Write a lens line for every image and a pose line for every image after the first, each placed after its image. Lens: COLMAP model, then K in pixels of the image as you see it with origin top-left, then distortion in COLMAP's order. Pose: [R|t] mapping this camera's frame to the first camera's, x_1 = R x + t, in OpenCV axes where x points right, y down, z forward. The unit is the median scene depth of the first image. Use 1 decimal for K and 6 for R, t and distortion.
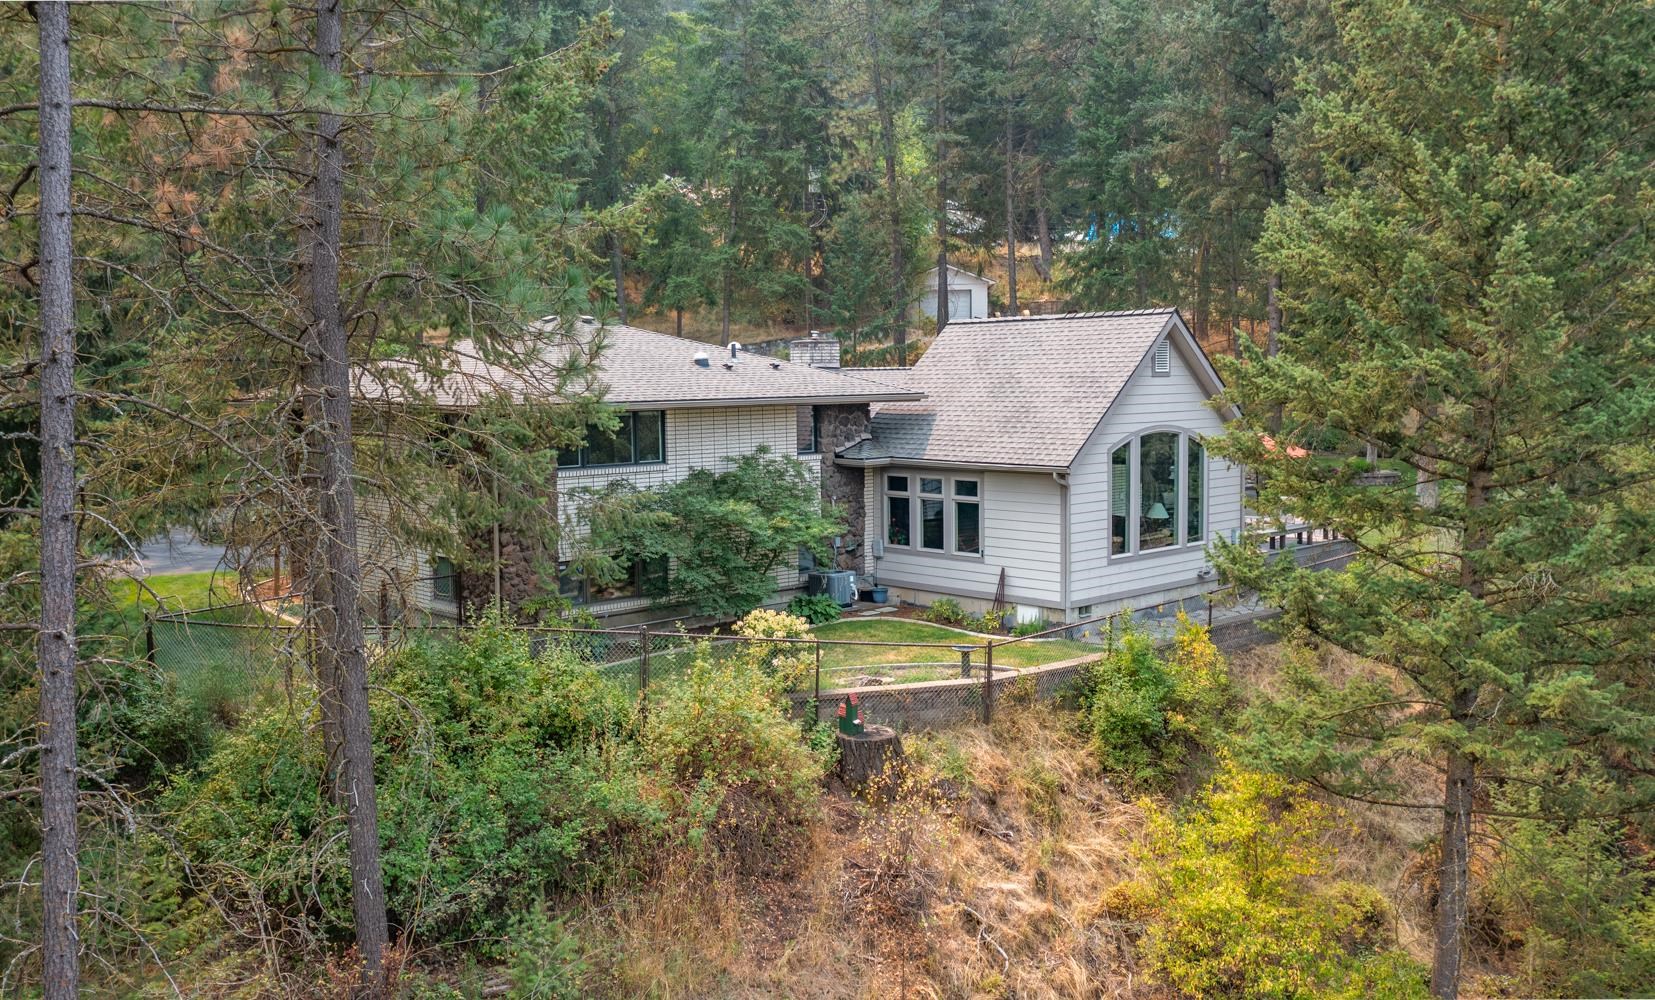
lens RADIAL K [[1403.8, 0, 794.4], [0, 1403.8, 496.4], [0, 0, 1]] dist [-0.012698, -0.000465]
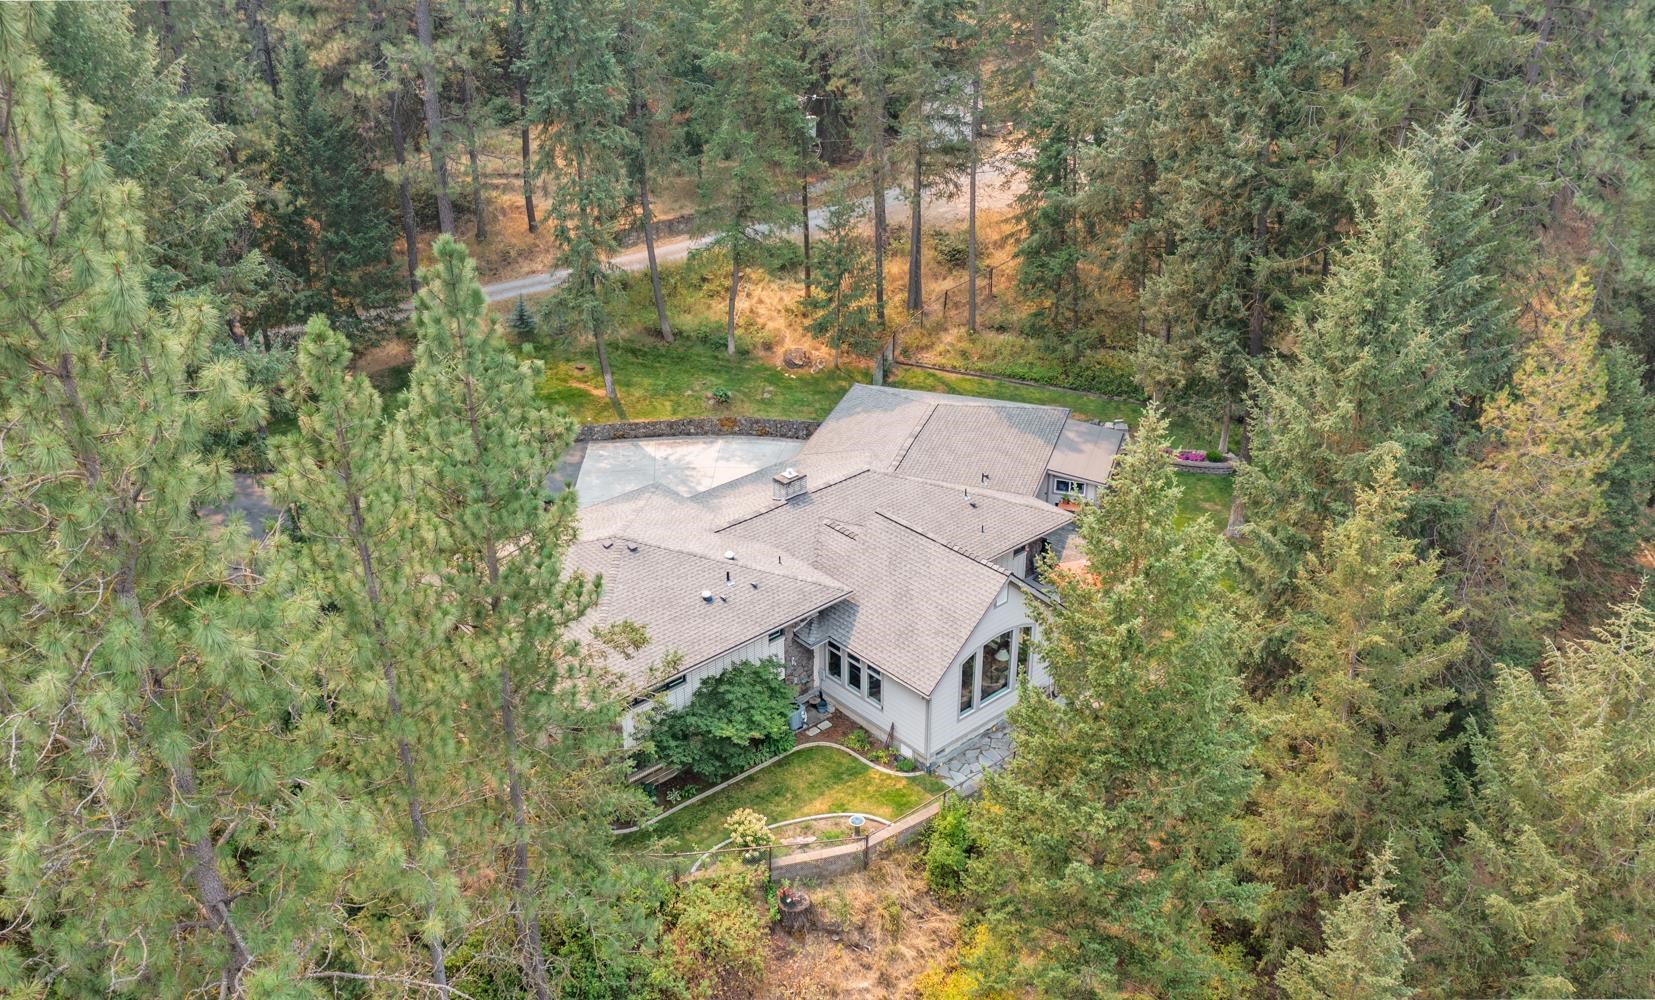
lens RADIAL K [[1403.8, 0, 794.4], [0, 1403.8, 496.4], [0, 0, 1]] dist [-0.012698, -0.000465]
pose [[0.999689, 0.014789, -0.020071, 0.063204], [-0.006113, 0.925883, 0.377760, -0.819210], [0.024170, -0.377520, 0.925686, -0.420923]]
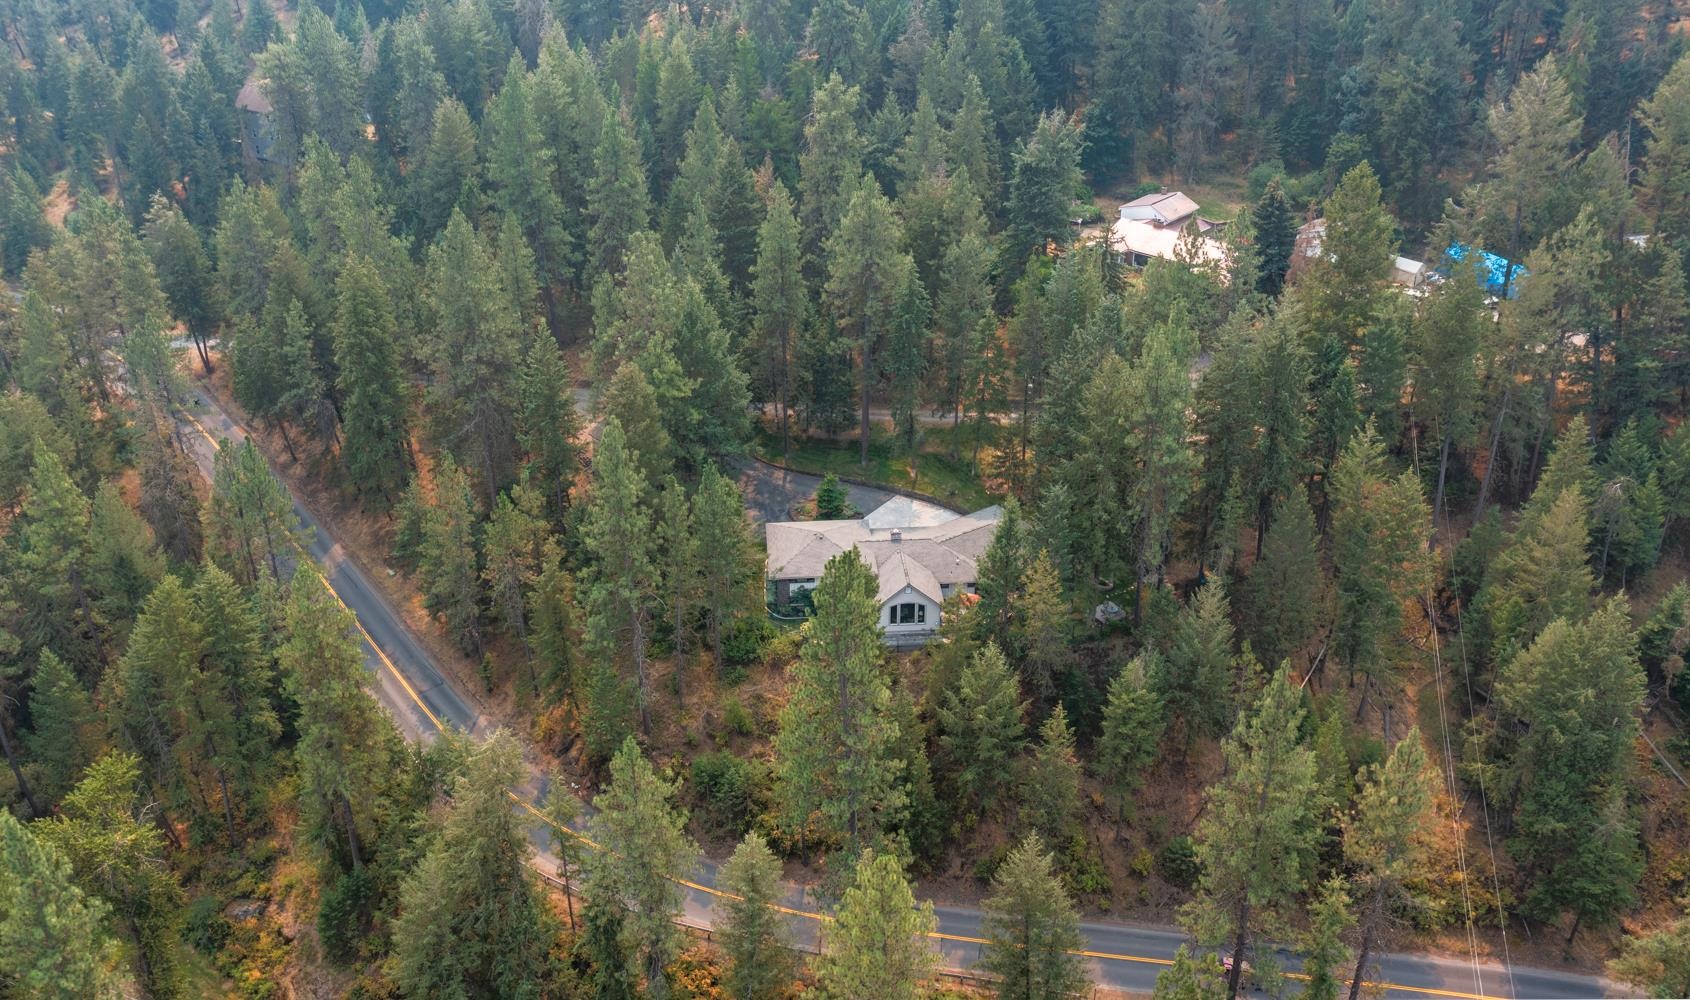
lens RADIAL K [[1526.9, 0, 845.0], [0, 1526.9, 500.0], [0, 0, 1]] dist [0.000404, -0.000047]
pose [[0.784077, 0.315284, -0.534621, 2.884331], [-0.058269, 0.894958, 0.442328, -2.765011], [0.617923, -0.315667, 0.720087, -2.883476]]
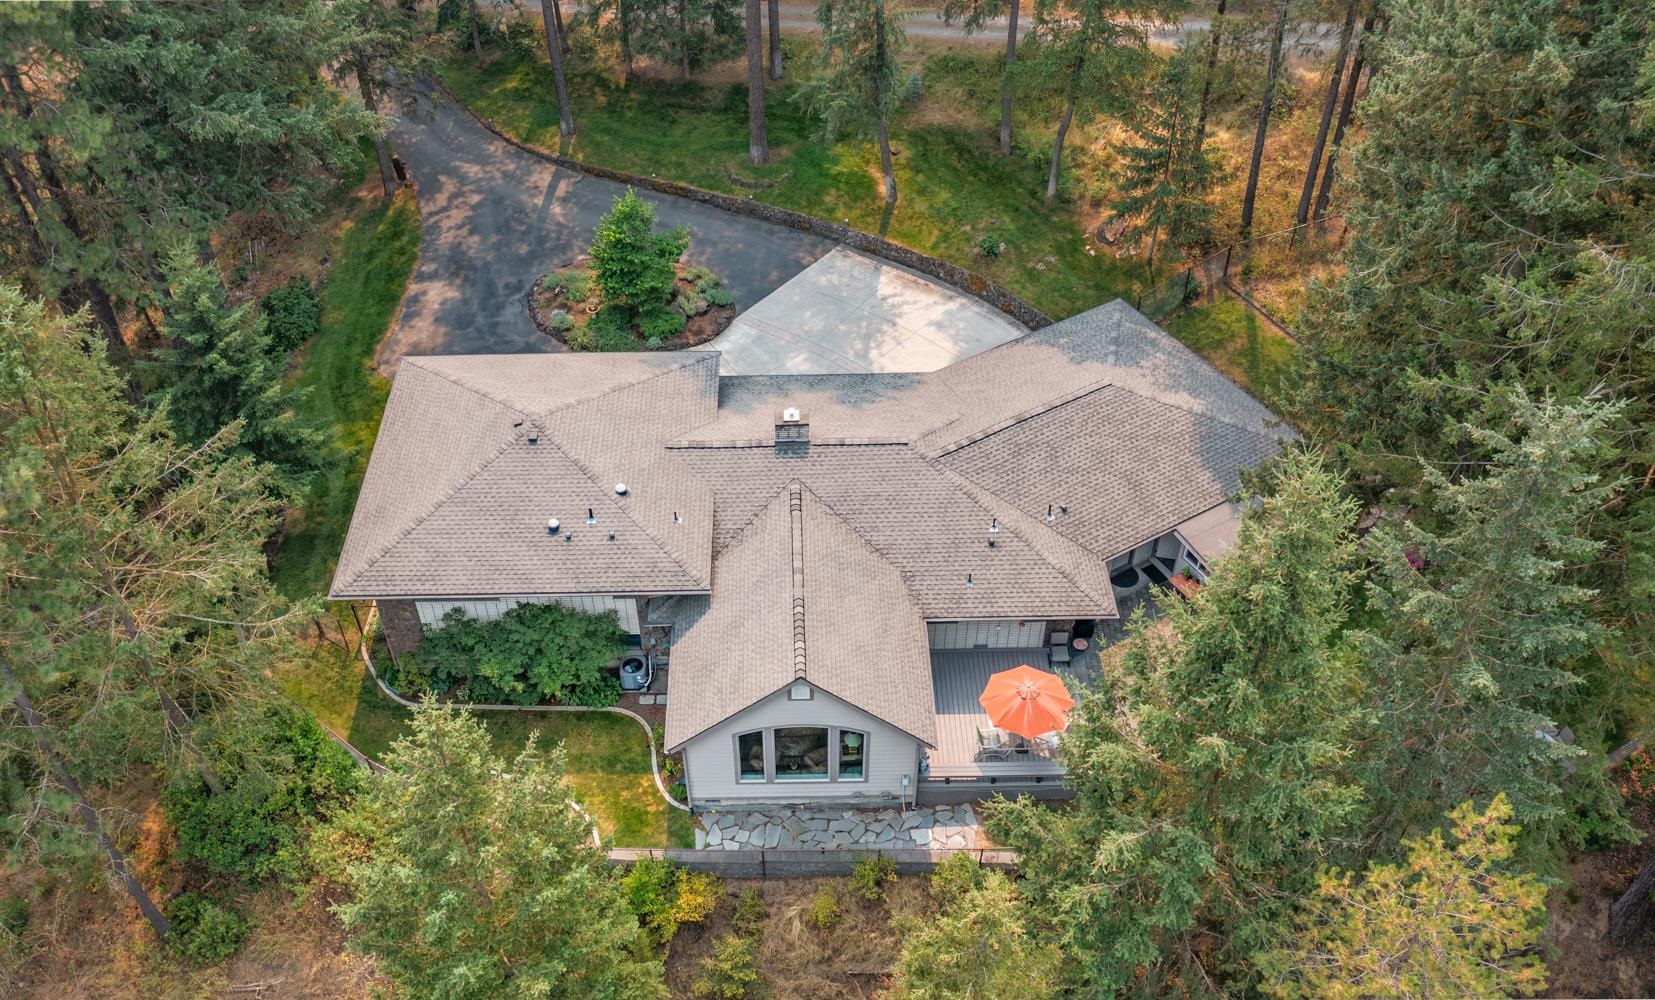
lens RADIAL K [[1403.8, 0, 794.4], [0, 1403.8, 496.4], [0, 0, 1]] dist [-0.012698, -0.000465]
pose [[0.740027, 0.468451, -0.482611, 0.820676], [-0.044246, 0.749909, 0.660060, -1.115914], [0.671120, -0.467109, 0.575679, 0.364756]]
